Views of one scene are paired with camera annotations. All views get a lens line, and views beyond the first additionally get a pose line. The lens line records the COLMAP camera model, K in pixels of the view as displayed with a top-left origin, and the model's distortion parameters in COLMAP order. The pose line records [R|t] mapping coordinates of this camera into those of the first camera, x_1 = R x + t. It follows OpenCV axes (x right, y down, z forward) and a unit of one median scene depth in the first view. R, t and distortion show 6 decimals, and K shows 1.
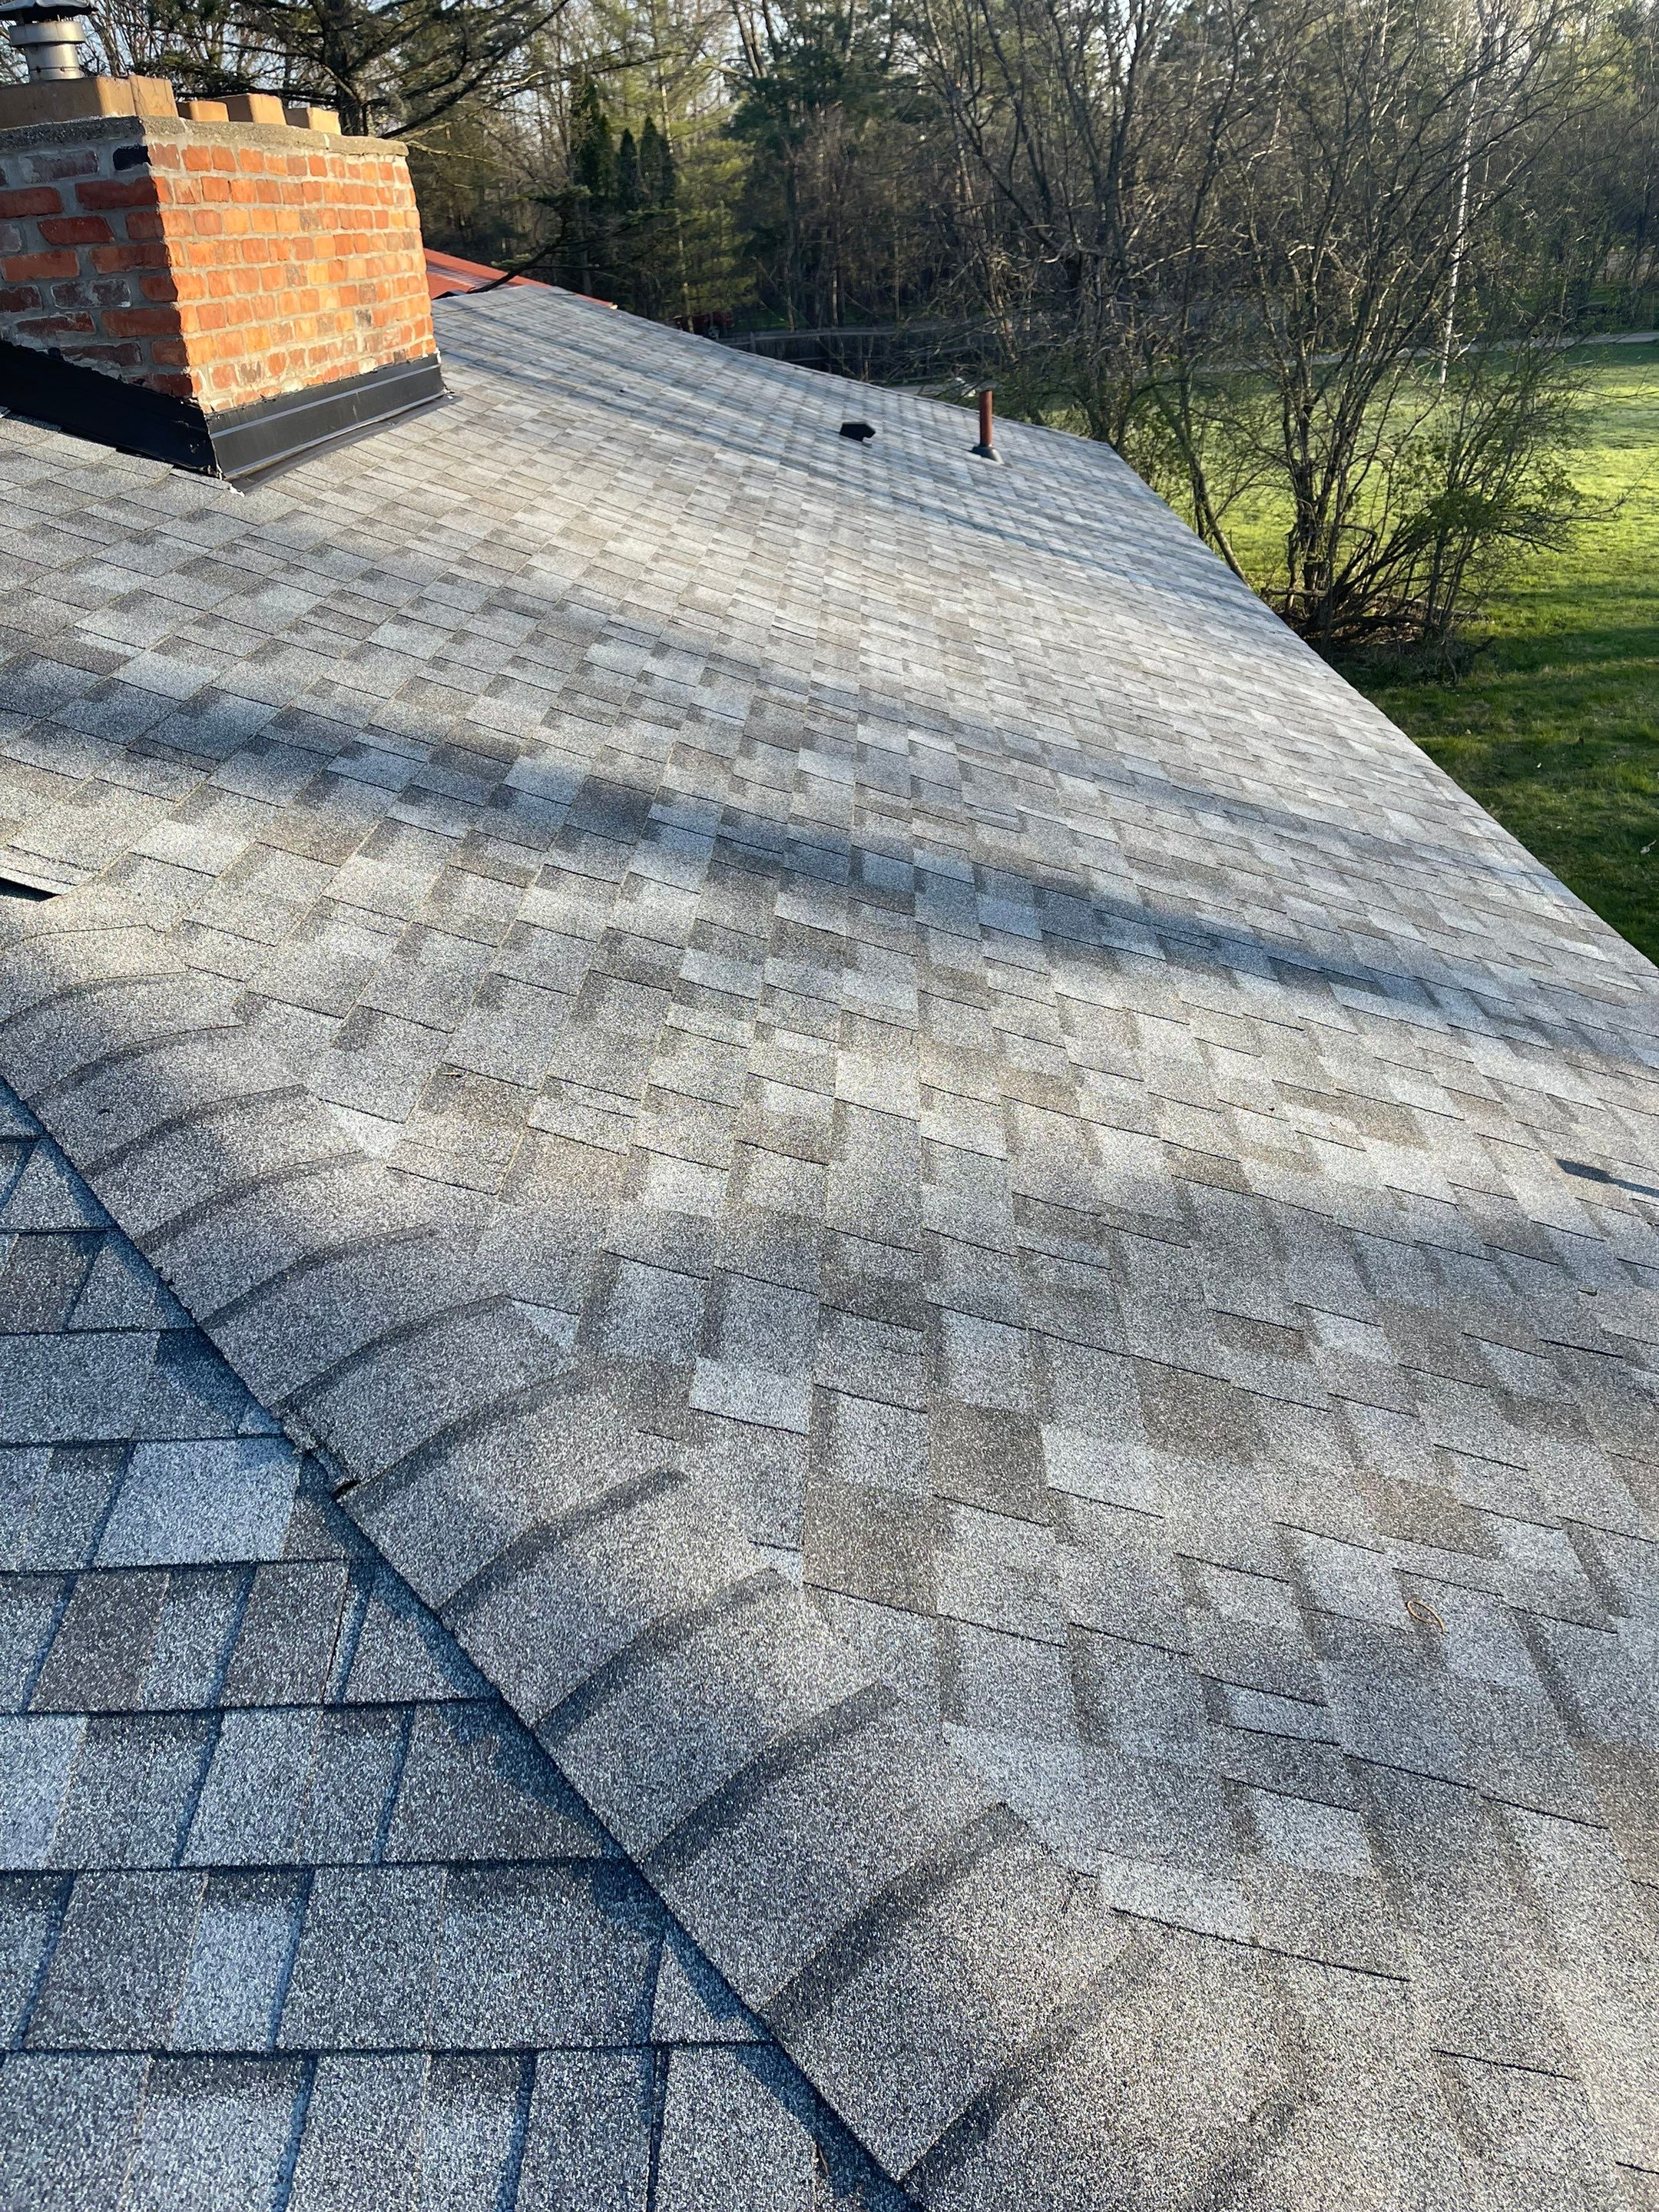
lens RADIAL K [[1673.1, 0, 812.1], [0, 1673.1, 1106.0], [0, 0, 1]] dist [0.025842, -0.042772]
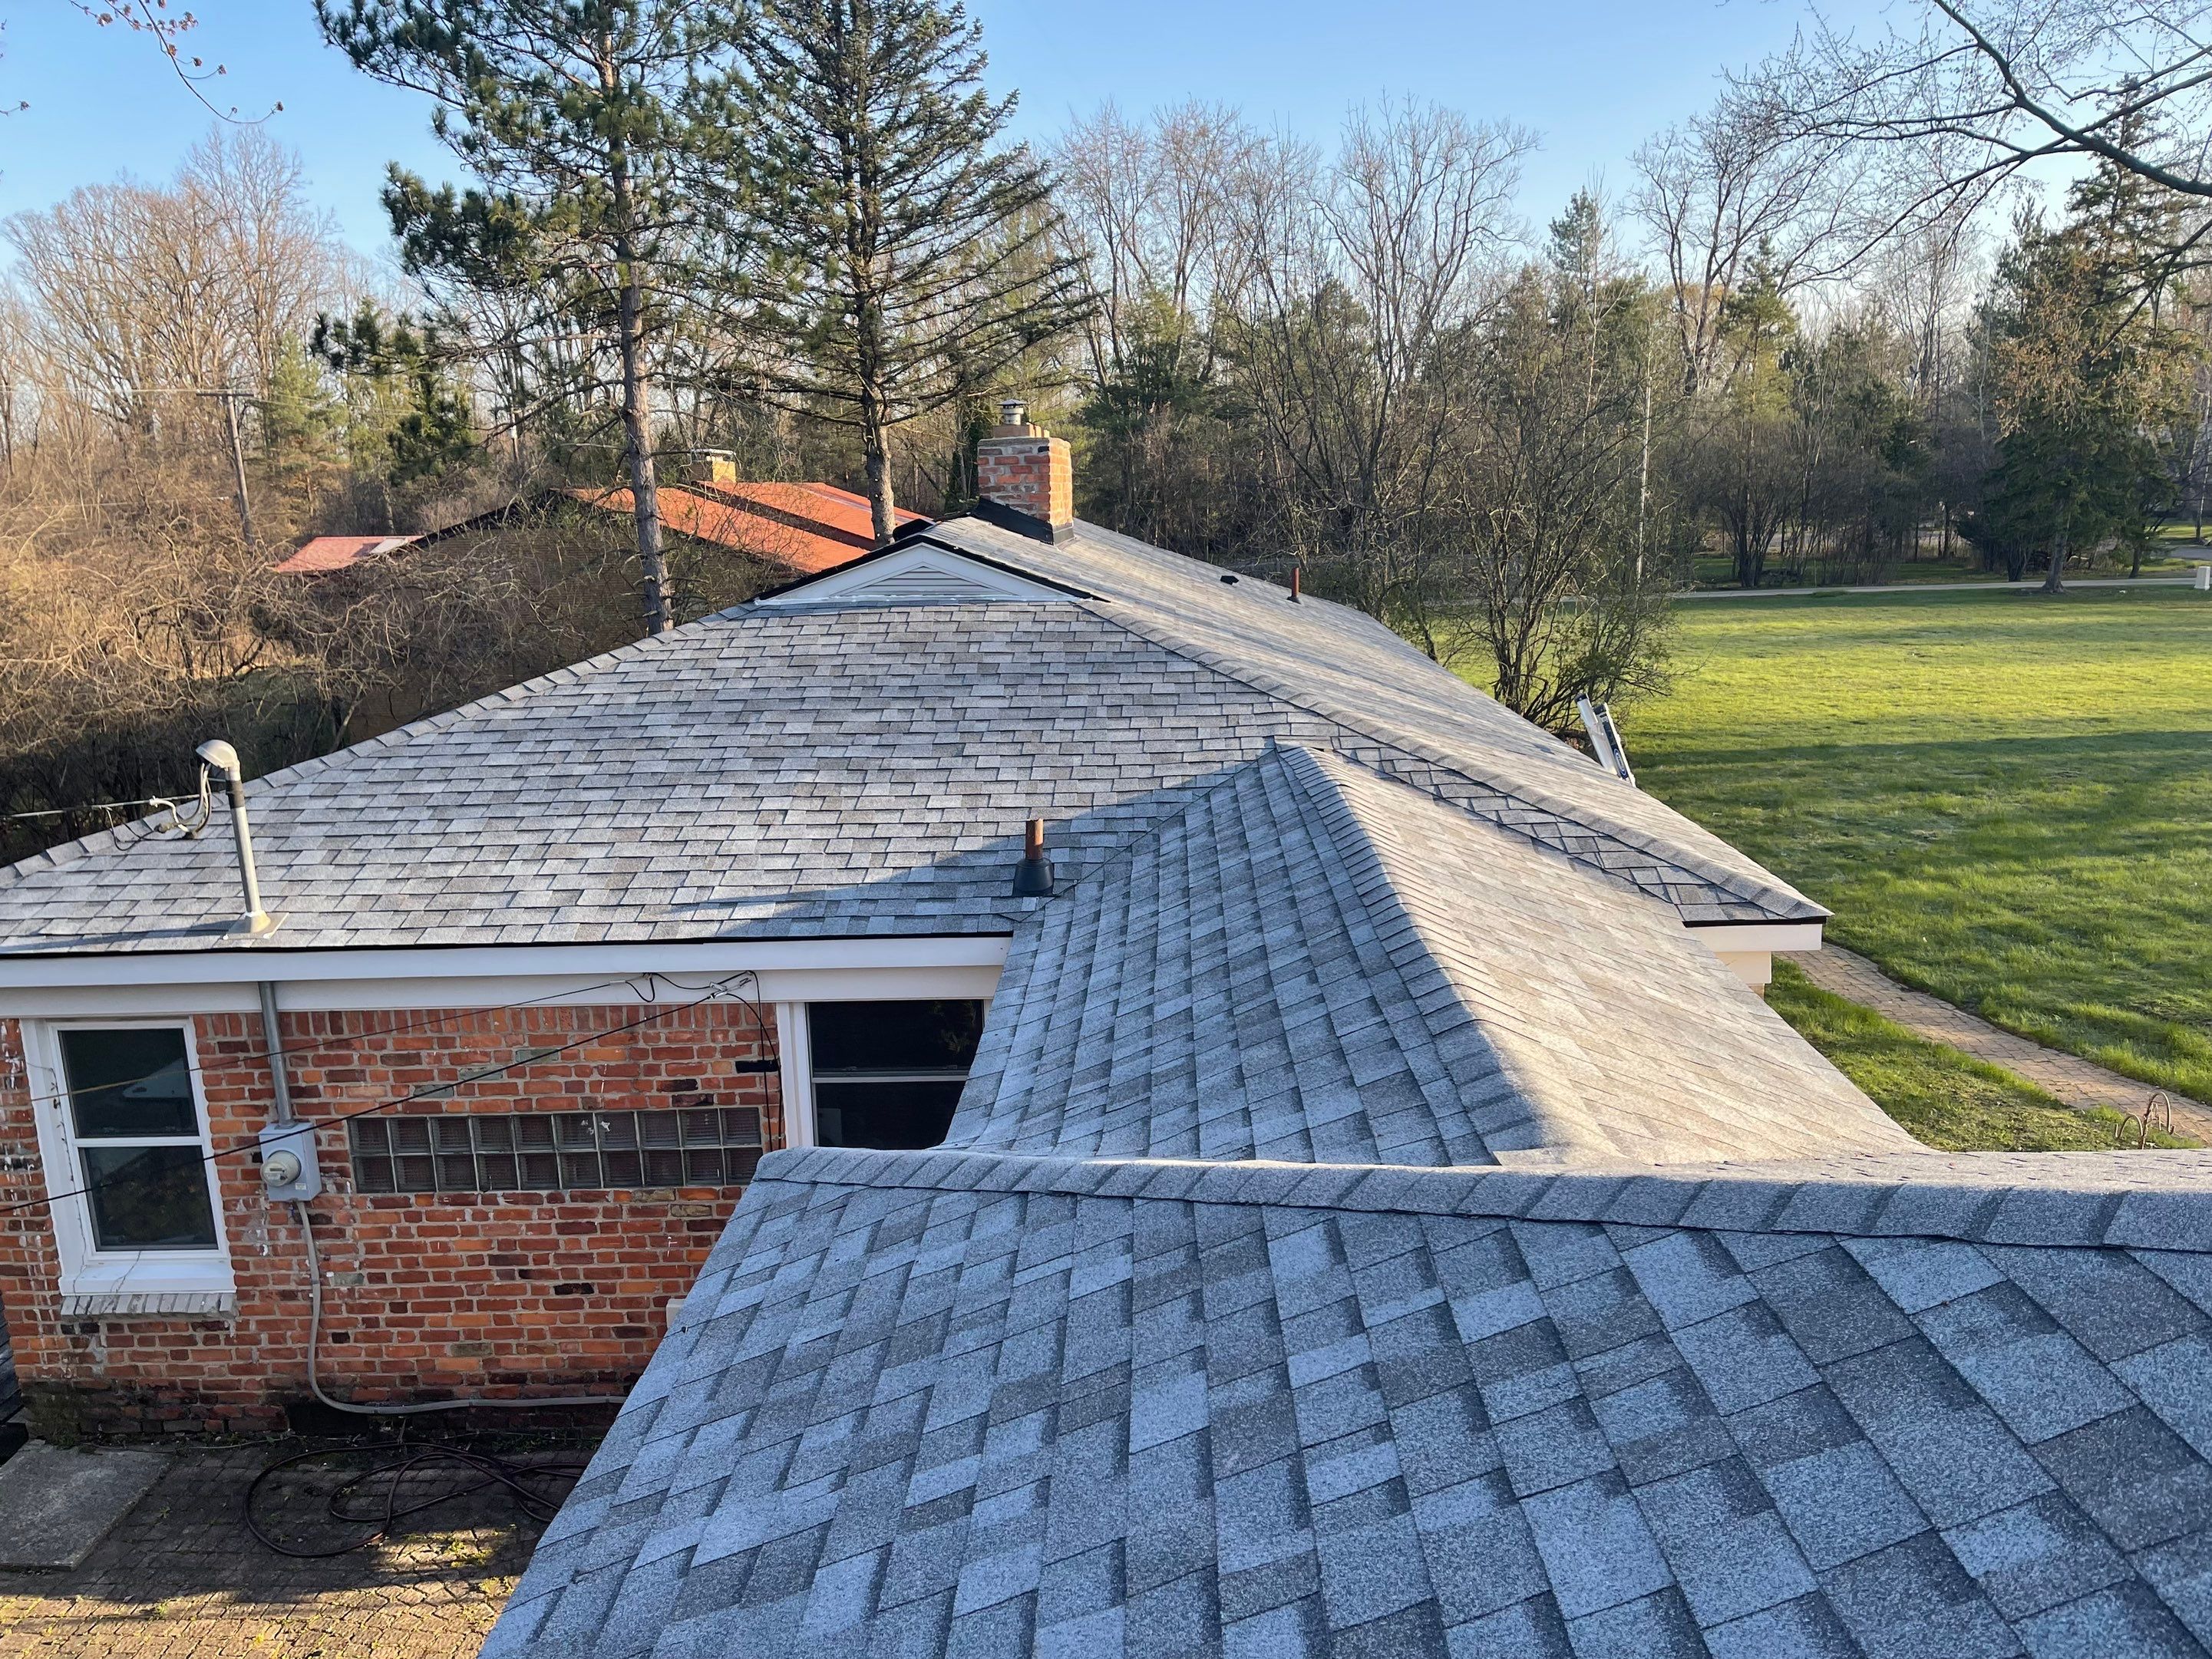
lens RADIAL K [[1672.9, 0, 1115.0], [0, 1672.9, 835.5], [0, 0, 1]] dist [0.025842, -0.042772]
pose [[0.999391, 0.034619, 0.004270, -0.051094], [-0.032081, 0.960304, -0.277105, 0.204991], [-0.013694, 0.276800, 0.960830, -0.374402]]
